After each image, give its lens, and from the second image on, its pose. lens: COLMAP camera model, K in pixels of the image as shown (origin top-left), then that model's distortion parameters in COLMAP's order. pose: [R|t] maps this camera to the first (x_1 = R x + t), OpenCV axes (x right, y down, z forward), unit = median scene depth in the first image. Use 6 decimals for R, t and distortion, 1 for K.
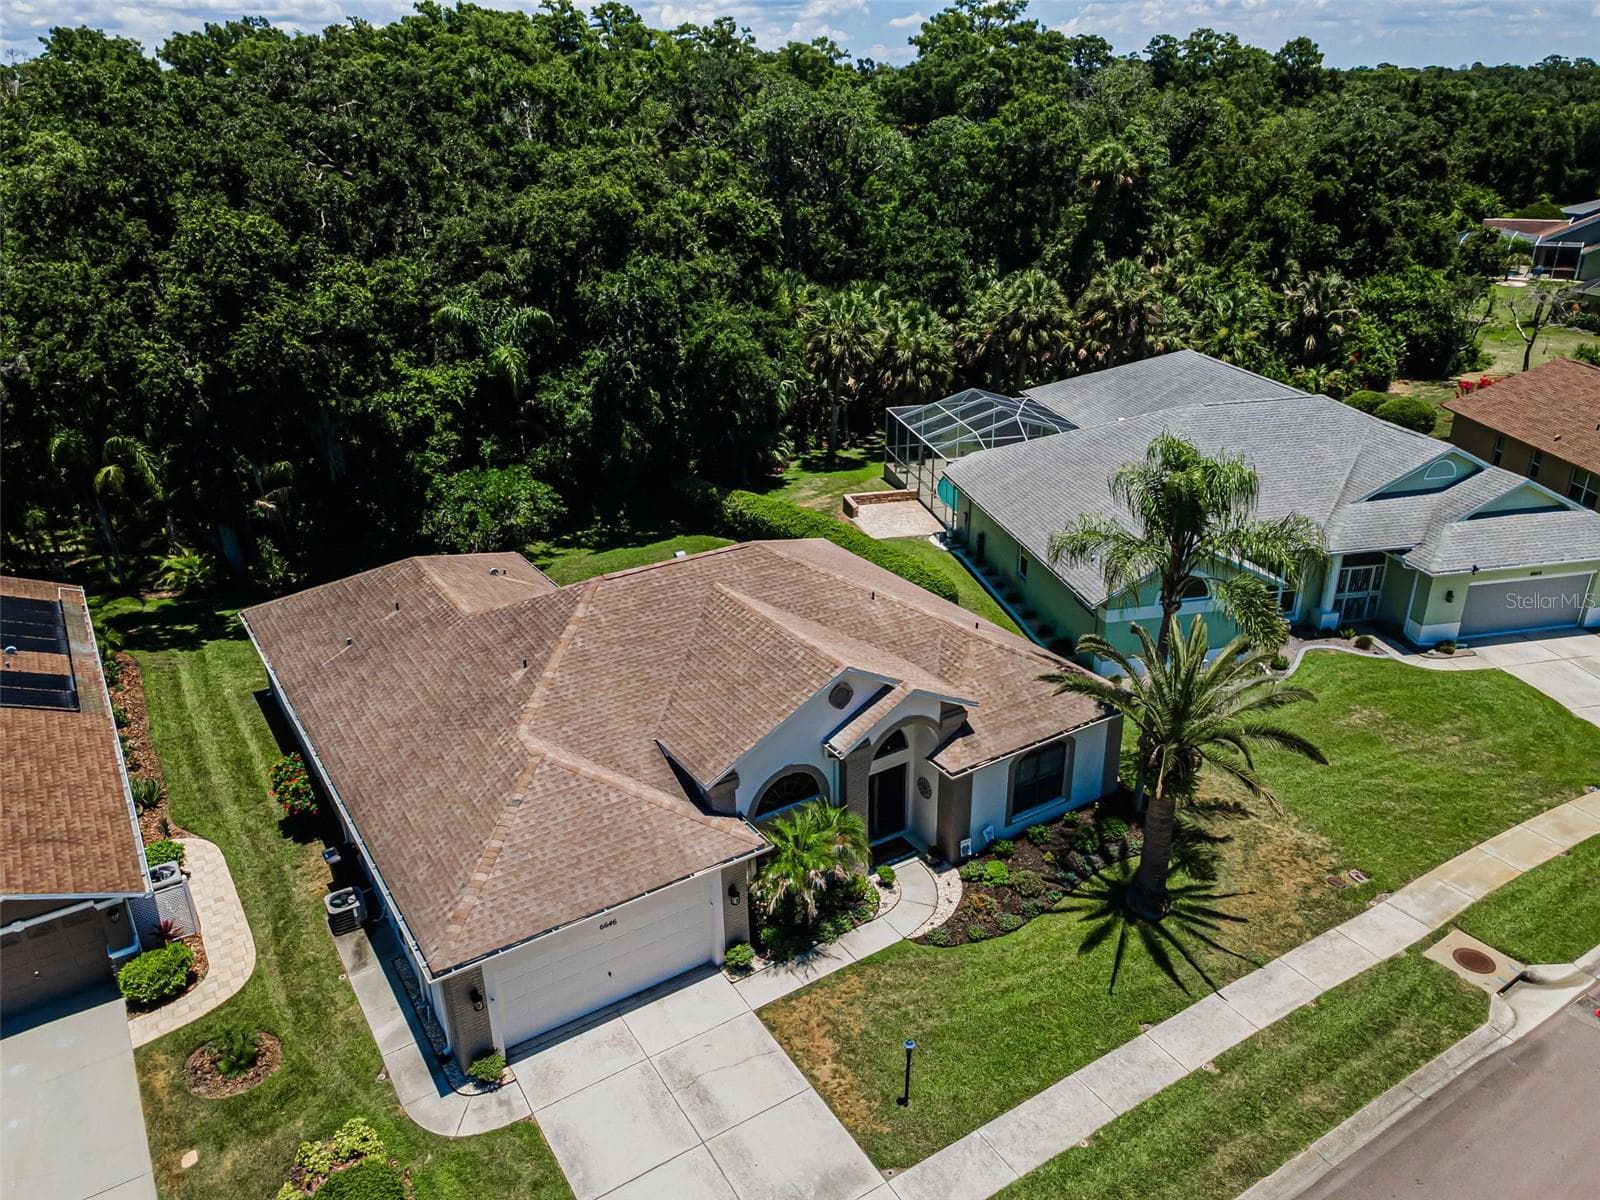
lens RADIAL K [[1161.0, 0, 802.1], [0, 1161.0, 621.6], [0, 0, 1]] dist [0.034133, 0.020831]
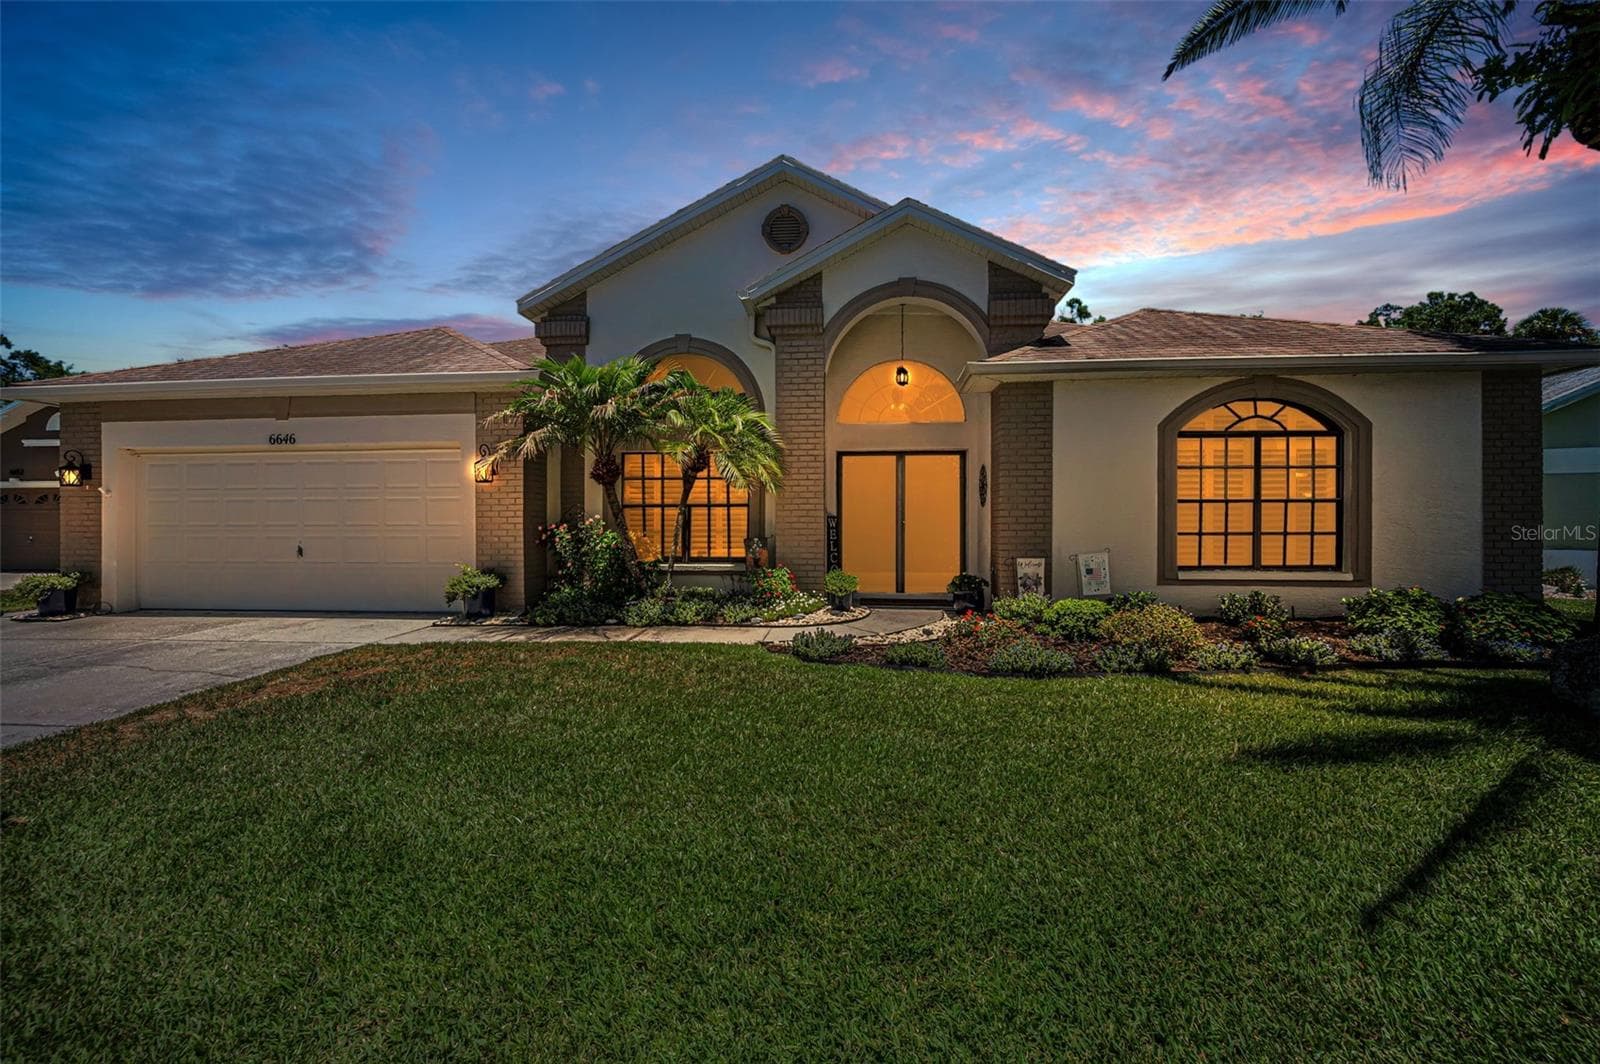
lens RADIAL K [[632.0, 0, 805.7], [0, 632.0, 530.2], [0, 0, 1]] dist [-0.000351, 0.000095]
pose [[0.791518, 0.017651, -0.610890, 0.242831], [-0.258942, 0.915111, -0.309065, 0.302245], [0.553577, 0.402816, 0.728897, 0.829322]]
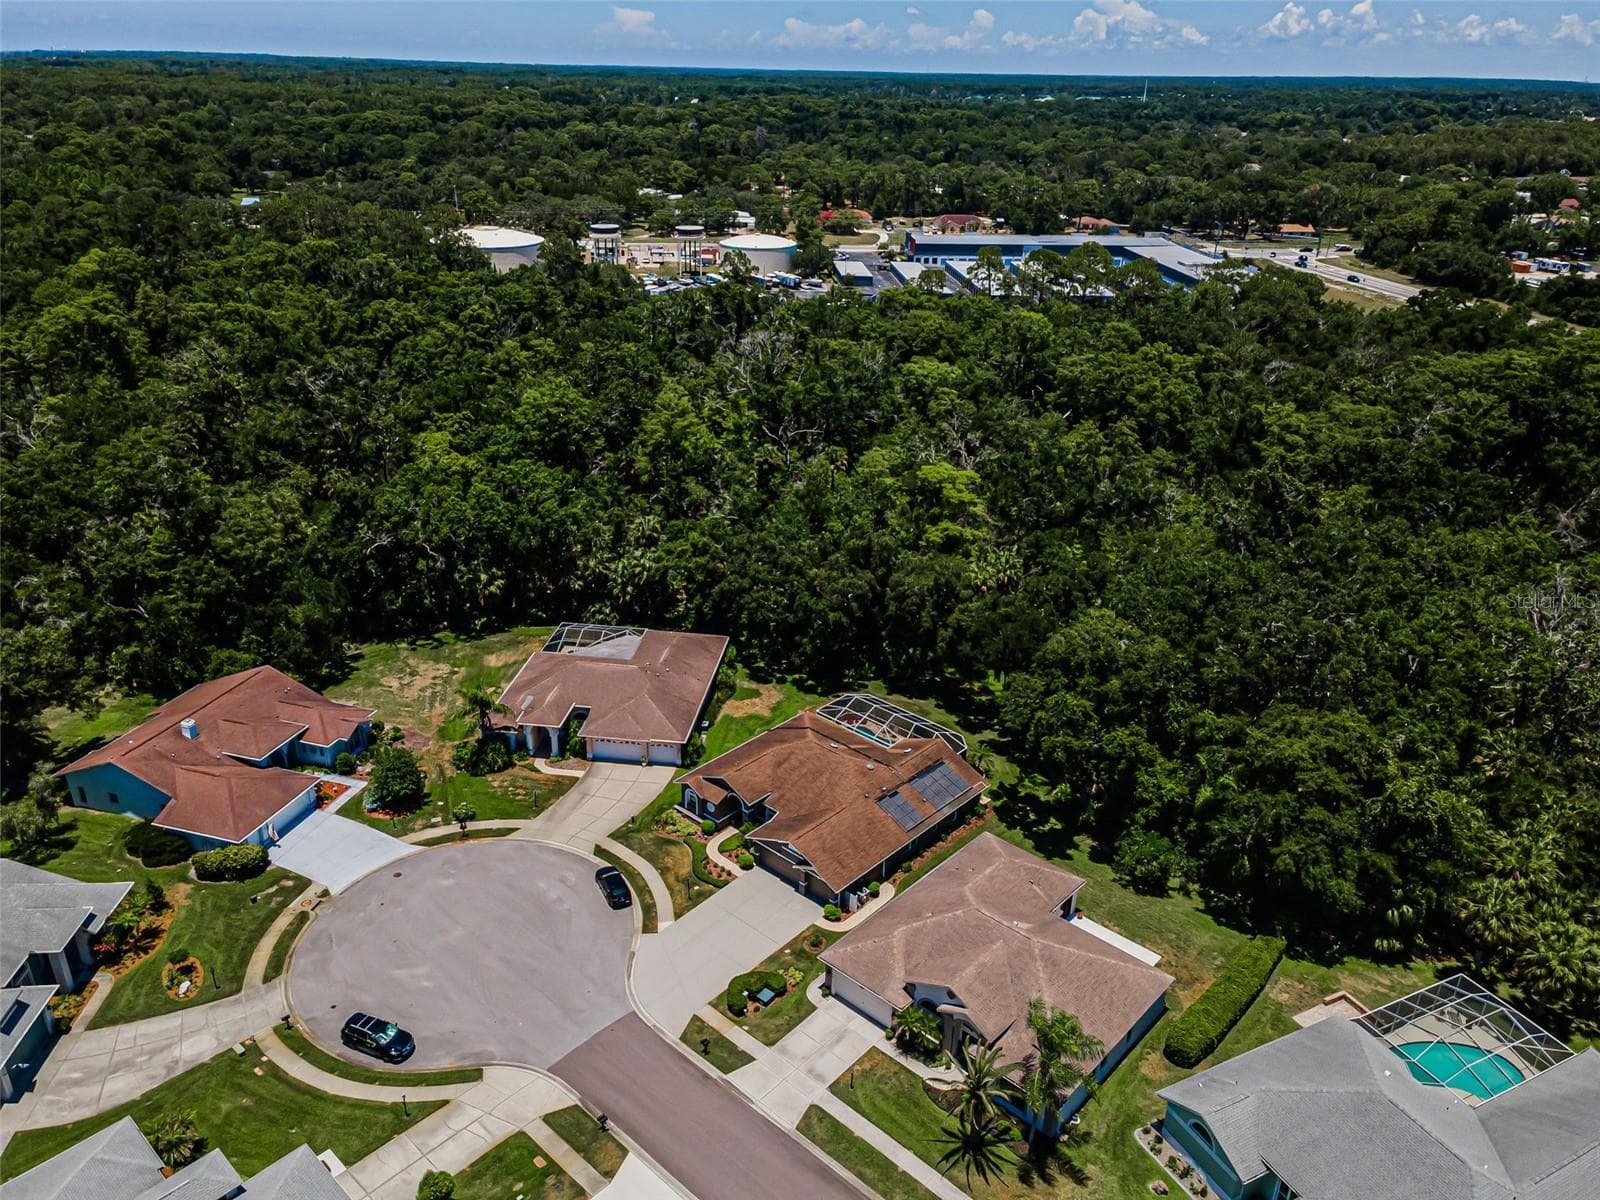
lens RADIAL K [[1154.6, 0, 797.0], [0, 1154.6, 624.3], [0, 0, 1]] dist [0.025790, 0.028901]
pose [[0.251139, 0.436370, -0.864008, 1.961184], [-0.419457, 0.853513, 0.309146, -1.405231], [0.872344, 0.284776, 0.397389, -0.689578]]
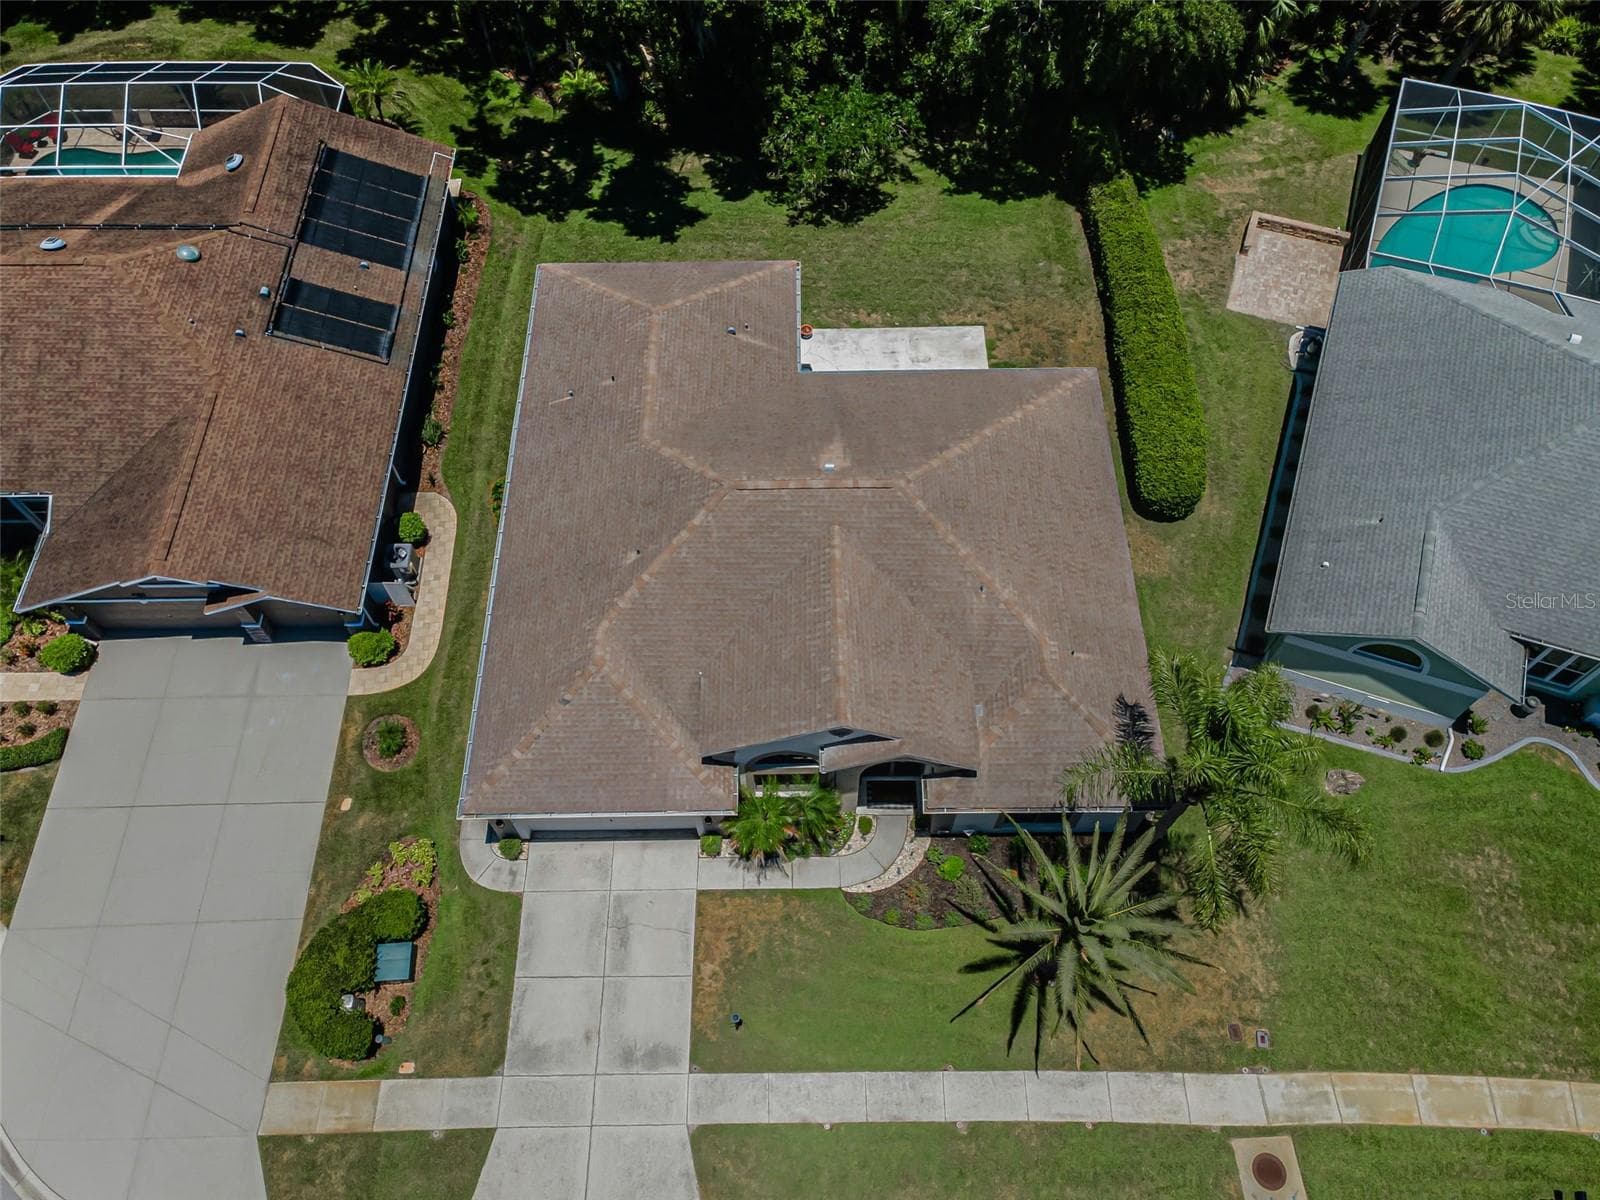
lens RADIAL K [[1161.0, 0, 802.1], [0, 1161.0, 621.6], [0, 0, 1]] dist [0.034133, 0.020831]
pose [[0.844534, 0.469332, -0.257858, 0.240277], [-0.226056, 0.748974, 0.622846, -0.698963], [0.485450, -0.467724, 0.738629, 0.205443]]
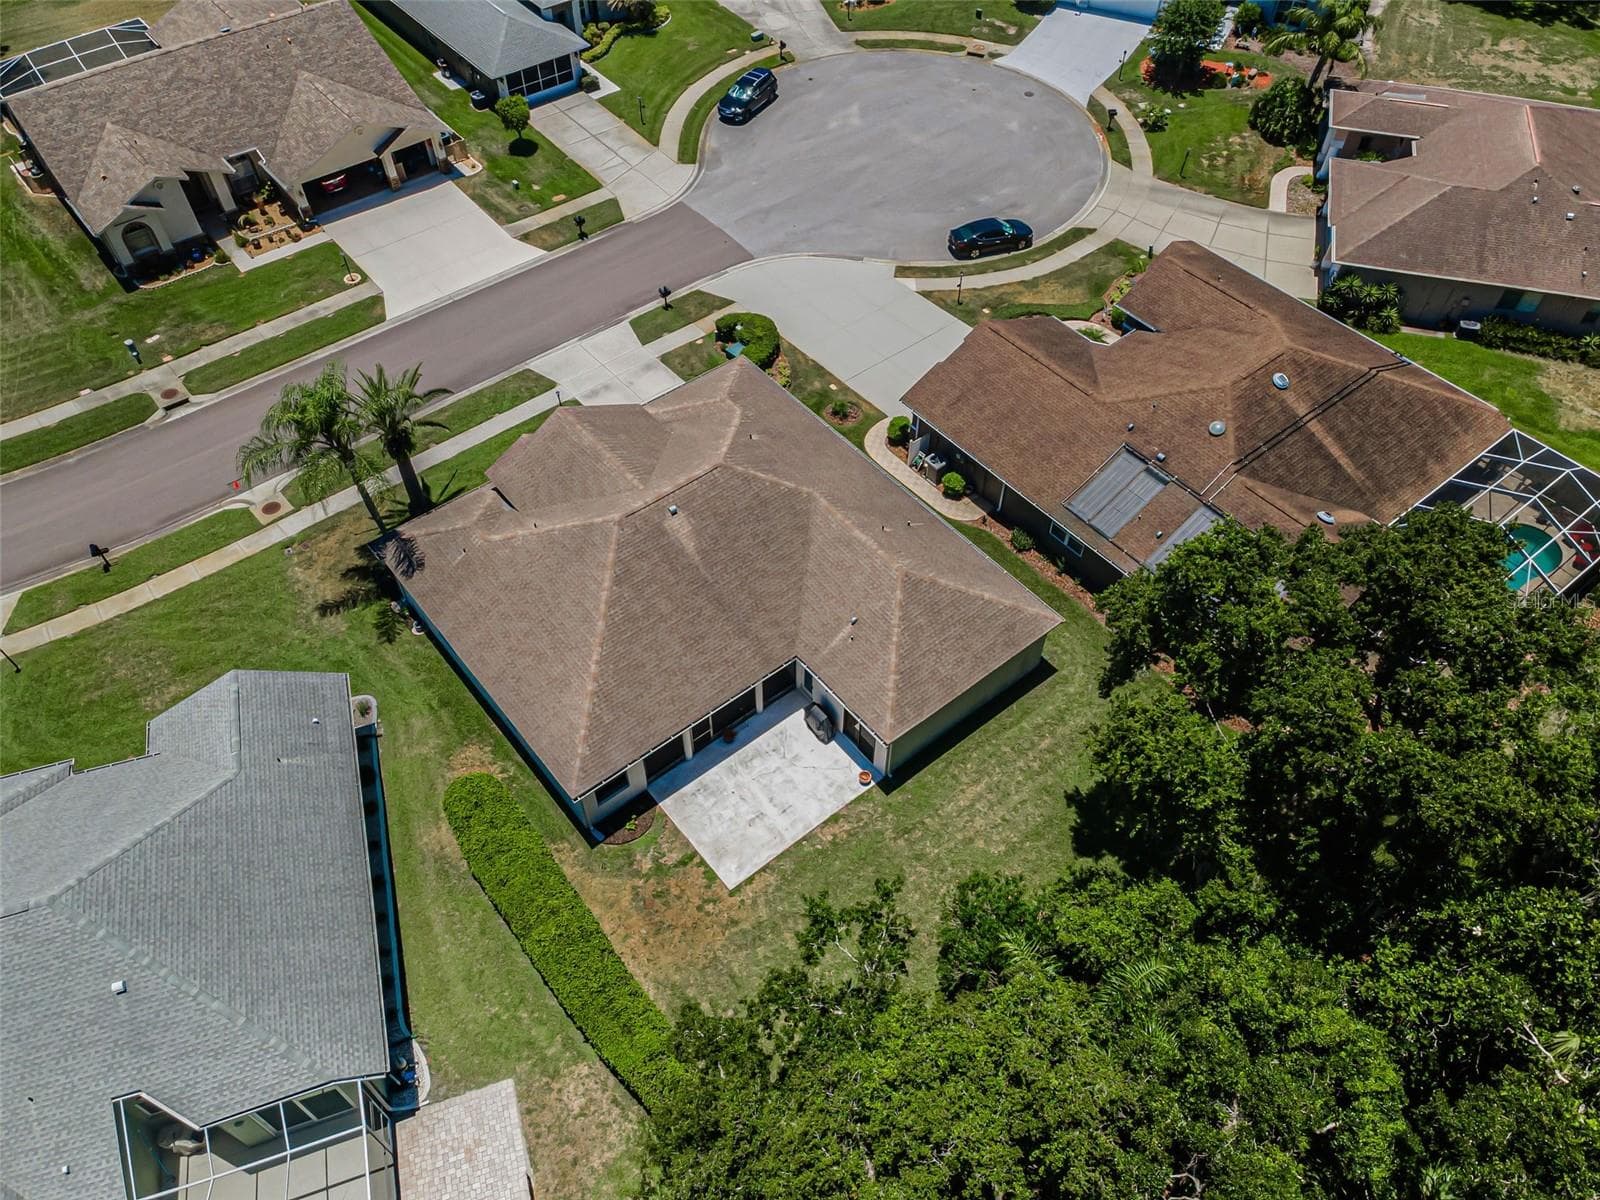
lens RADIAL K [[1196.3, 0, 793.2], [0, 1196.3, 598.3], [0, 0, 1]] dist [0.002314, 0.099664]
pose [[-0.994386, 0.091561, -0.053044, -0.195666], [-0.026876, 0.266314, 0.963512, -1.677725], [0.102346, 0.959528, -0.262358, 1.782302]]
